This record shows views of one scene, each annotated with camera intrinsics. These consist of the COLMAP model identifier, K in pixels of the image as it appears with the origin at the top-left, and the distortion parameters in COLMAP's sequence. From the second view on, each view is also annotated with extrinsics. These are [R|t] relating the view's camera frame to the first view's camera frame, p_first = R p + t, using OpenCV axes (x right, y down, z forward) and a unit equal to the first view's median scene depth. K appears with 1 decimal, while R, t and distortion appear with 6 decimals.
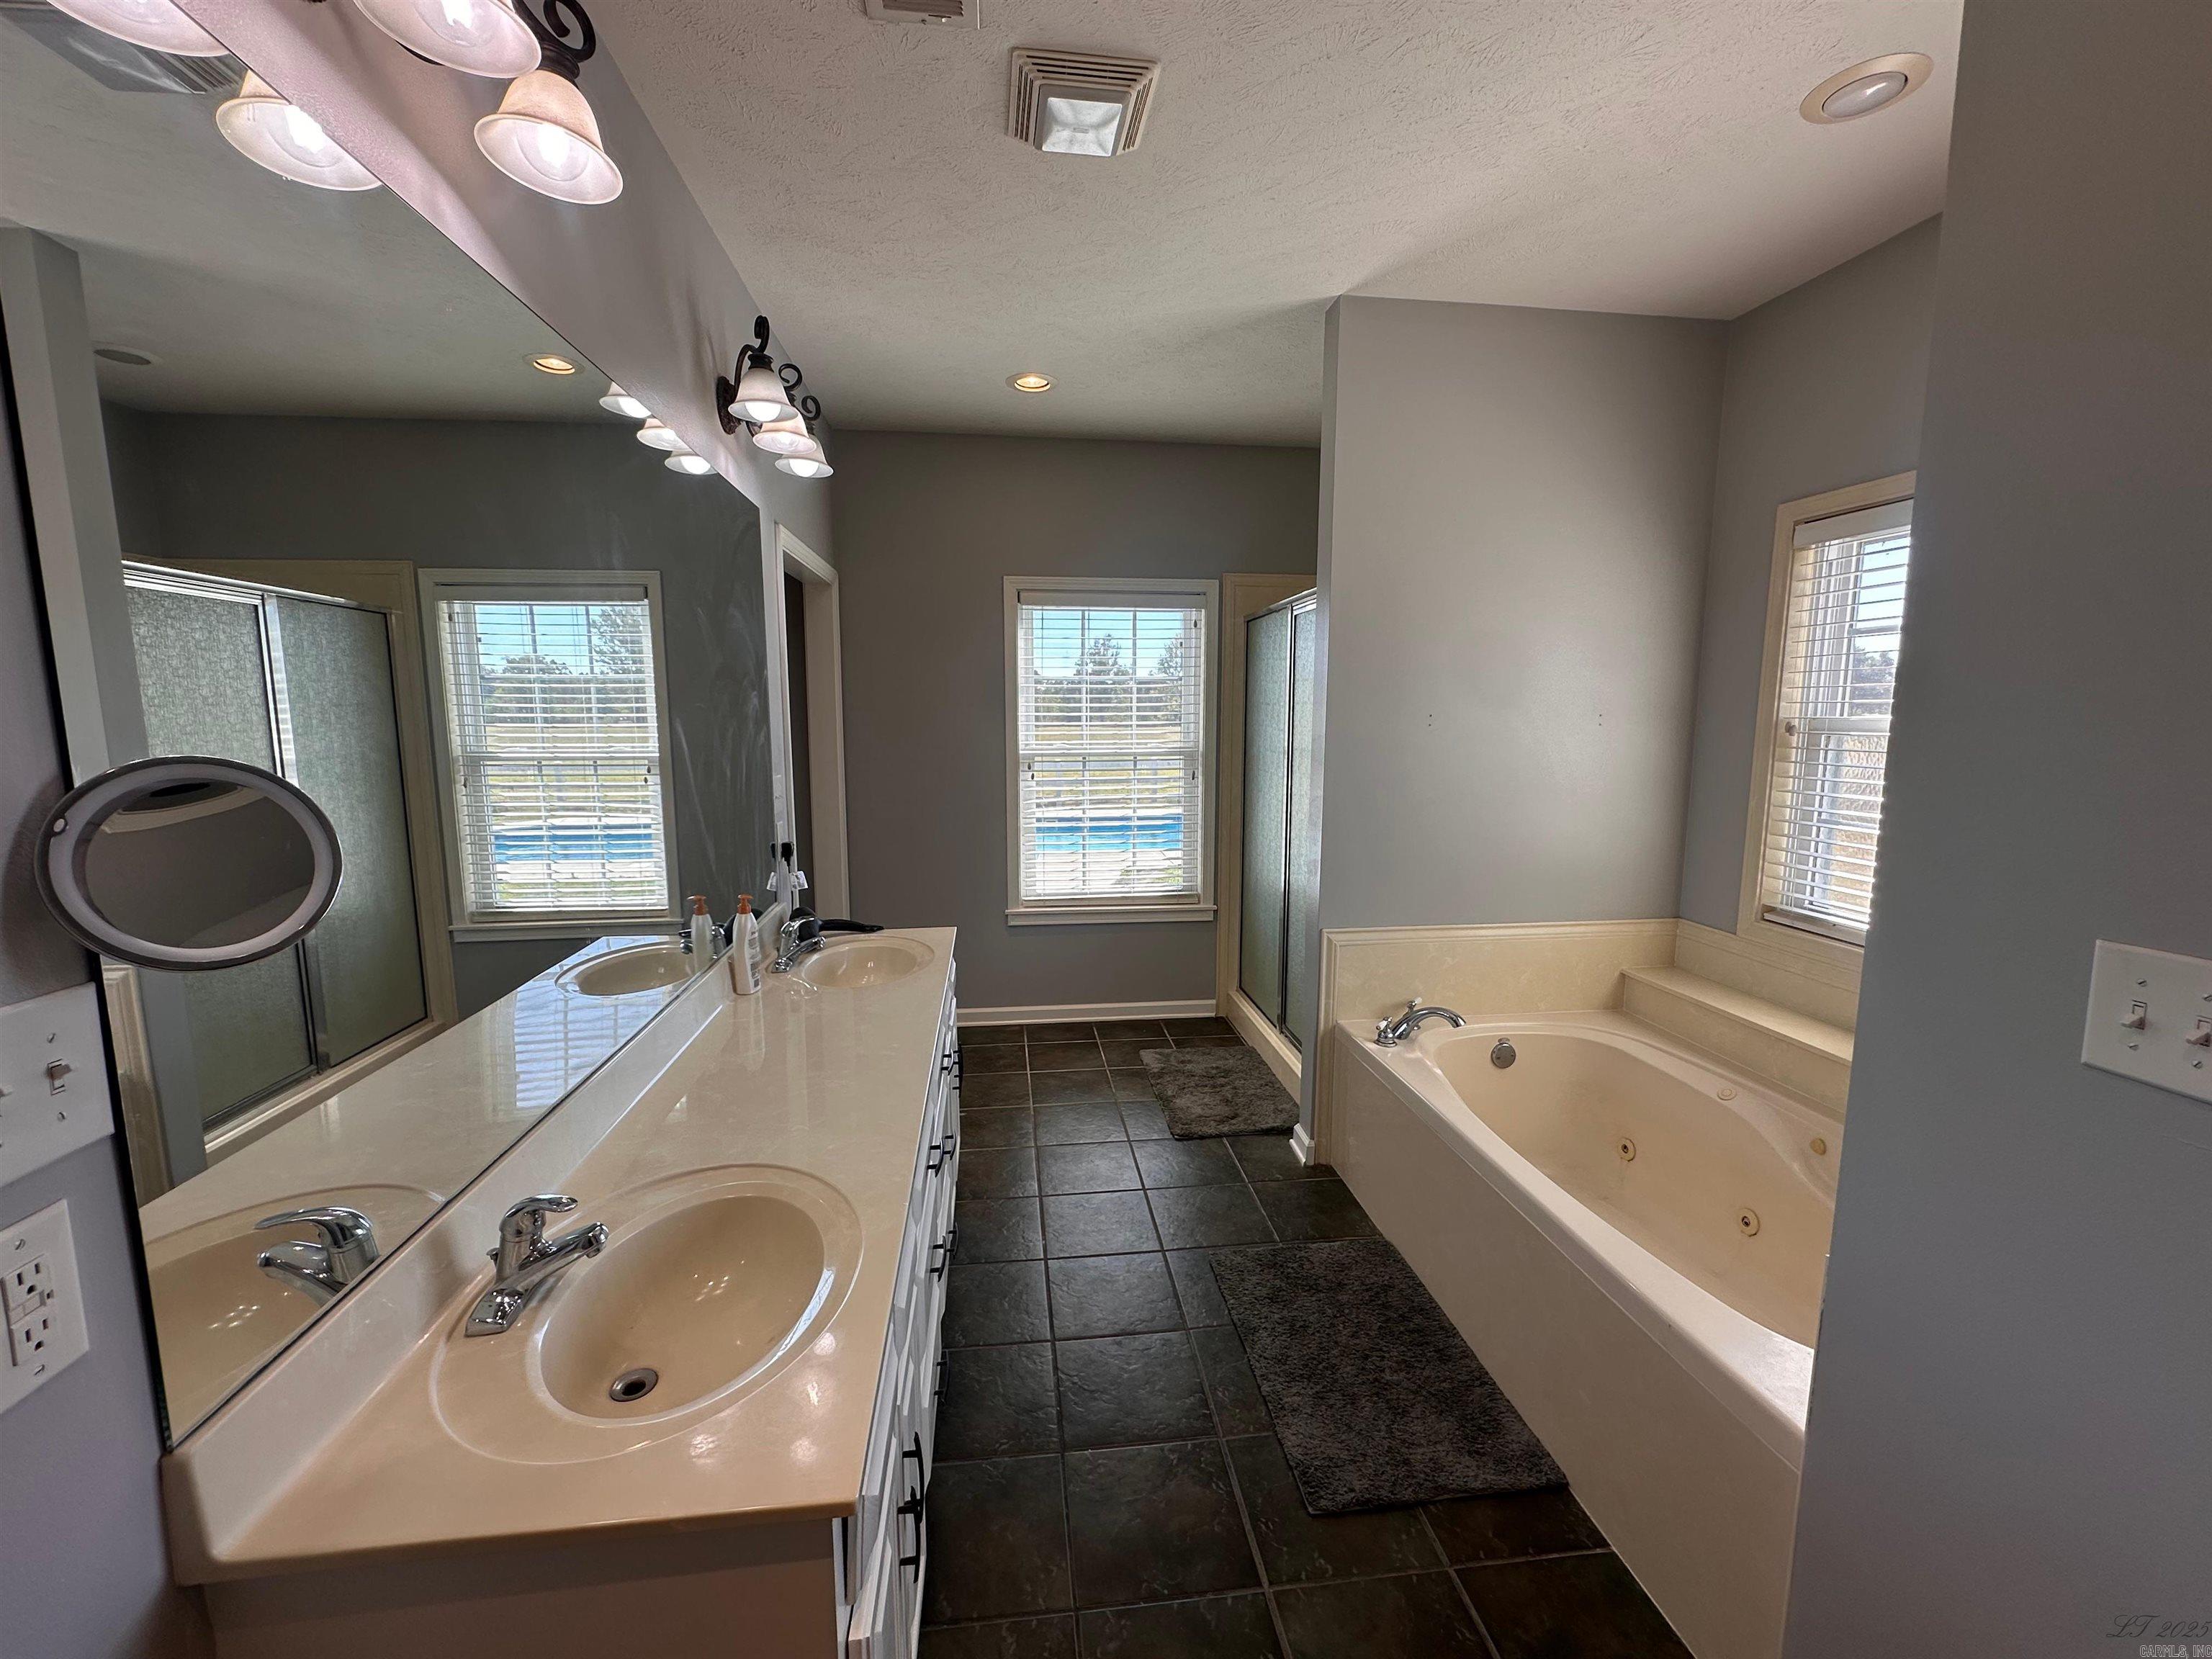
lens RADIAL K [[907.8, 0, 1104.1], [0, 907.8, 828.2], [0, 0, 1]] dist [-0.004060, 0.001042]
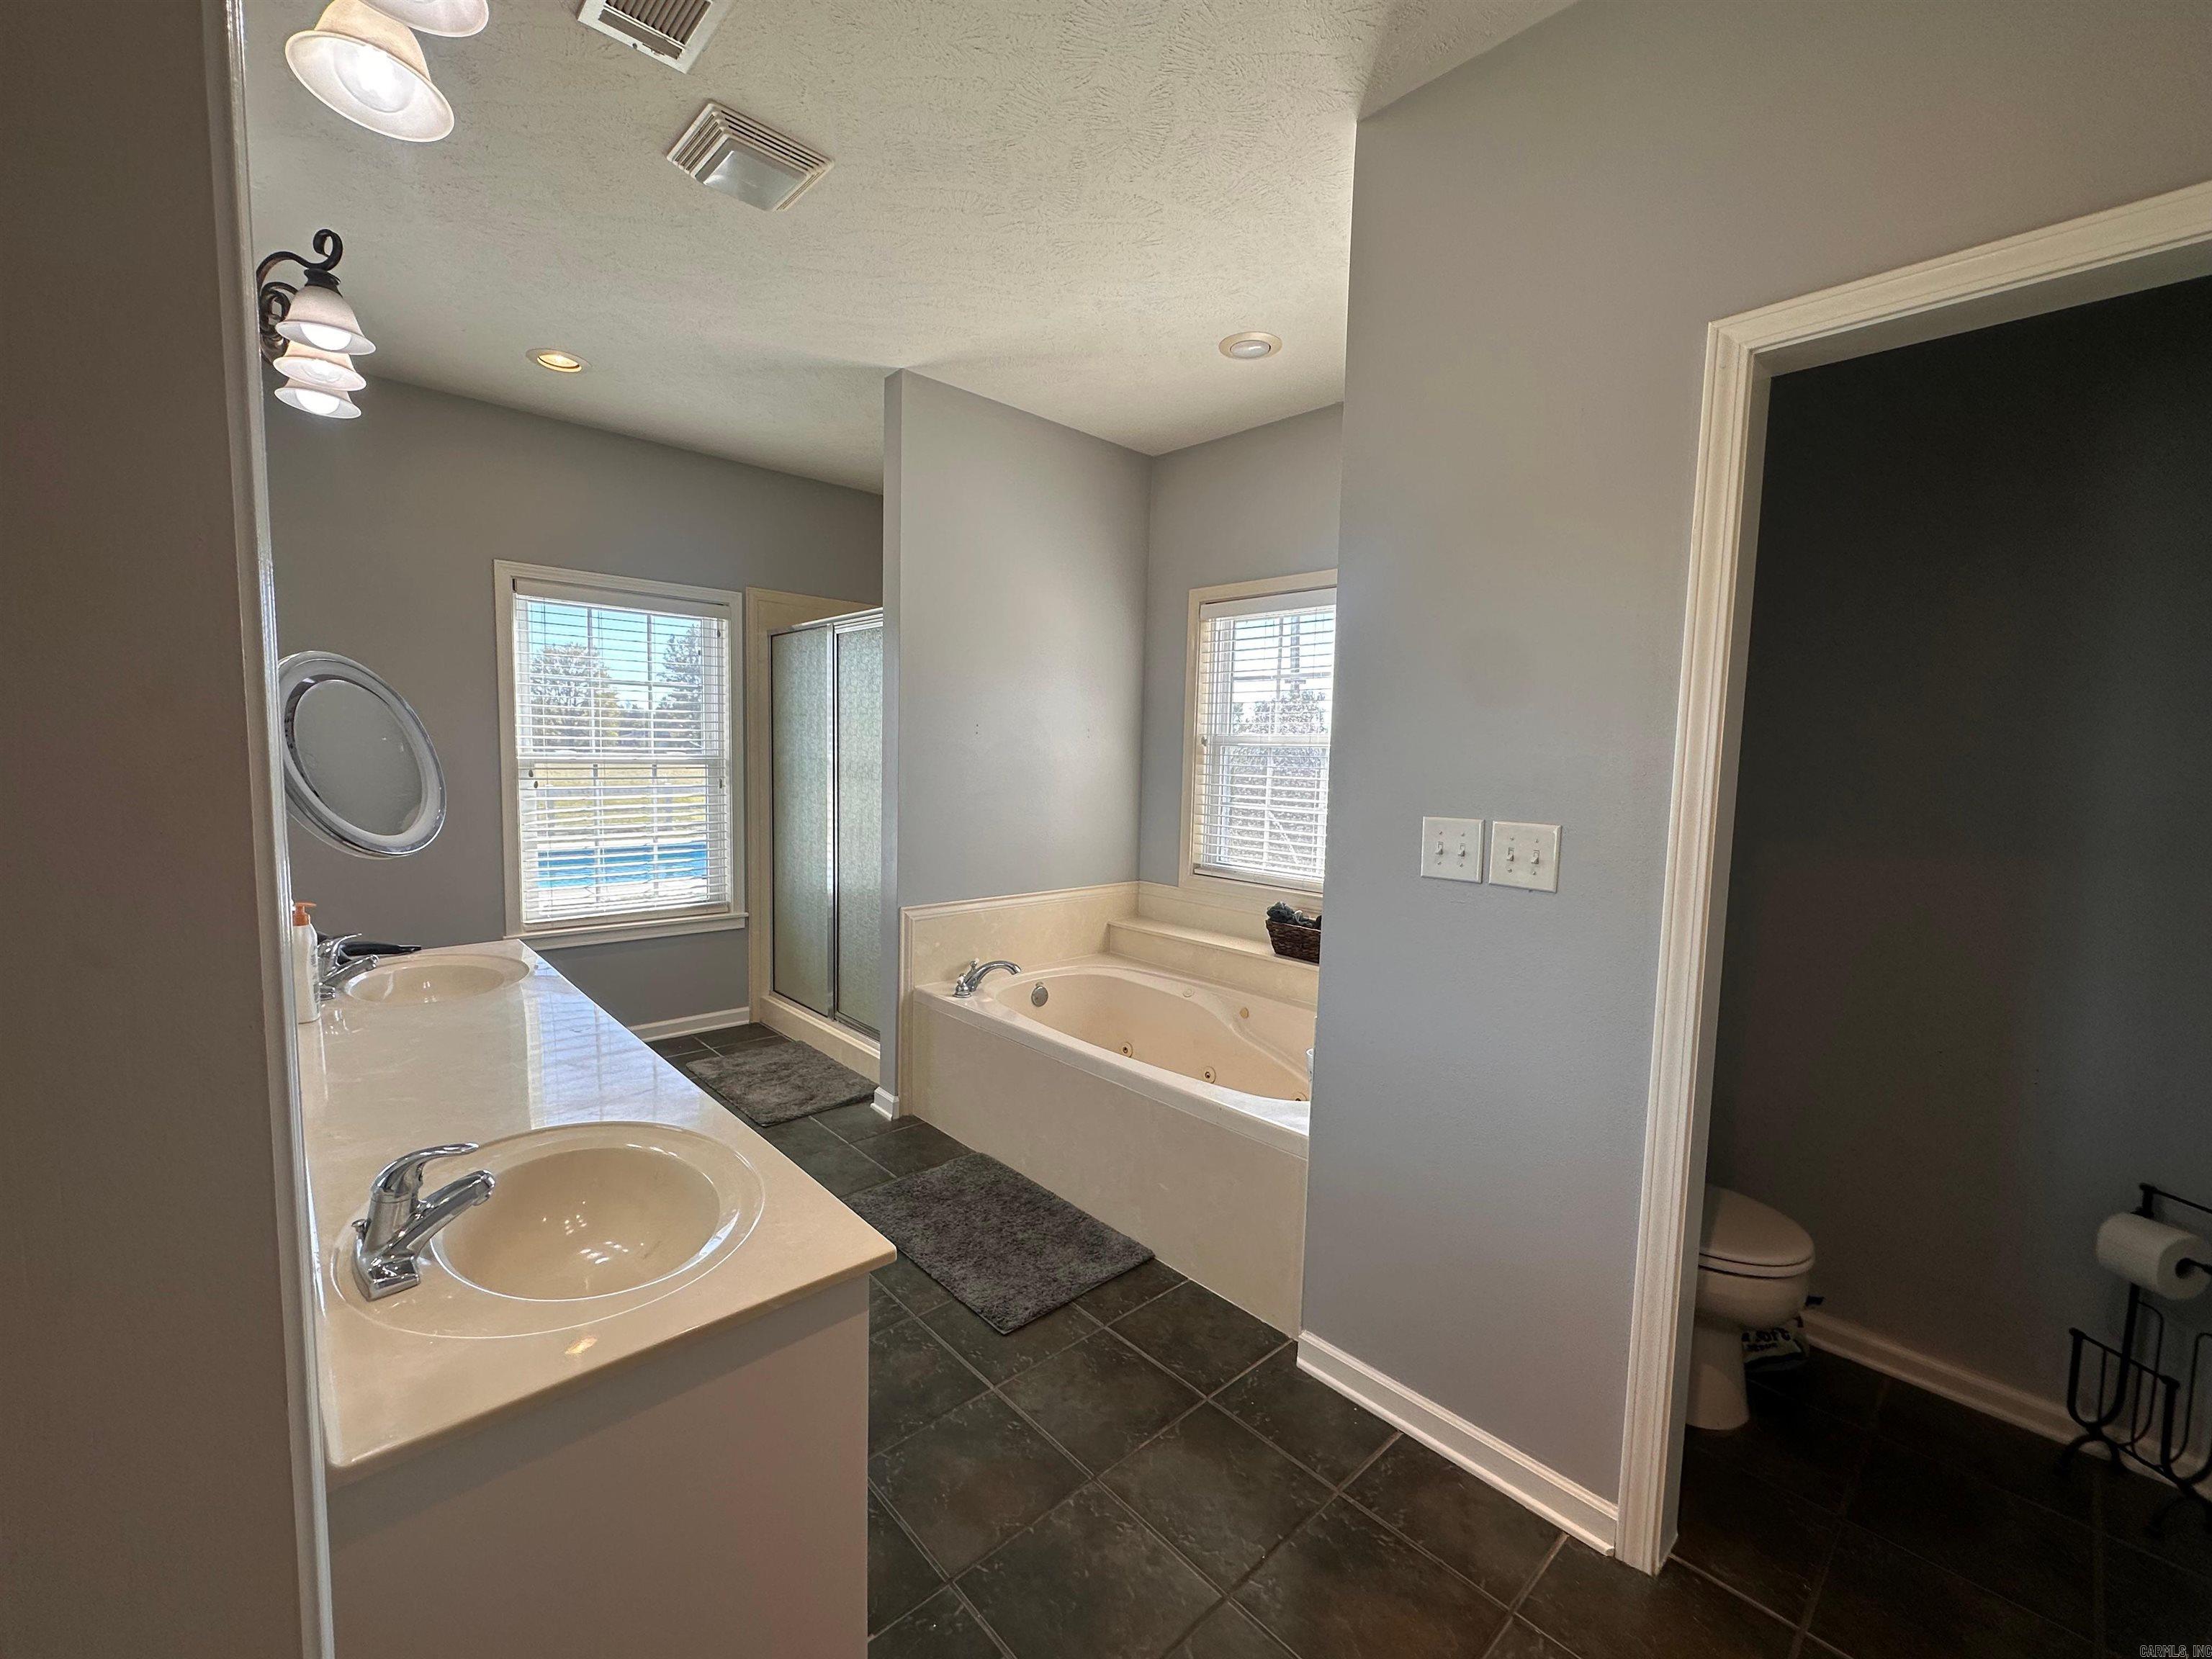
lens RADIAL K [[907.8, 0, 1103.0], [0, 907.8, 828.7], [0, 0, 1]] dist [-0.004060, 0.001042]
pose [[0.808633, -0.030920, 0.587501, -0.230056], [0.050082, 0.998611, -0.016375, 0.044463], [-0.586178, 0.042665, 0.809058, -0.085403]]
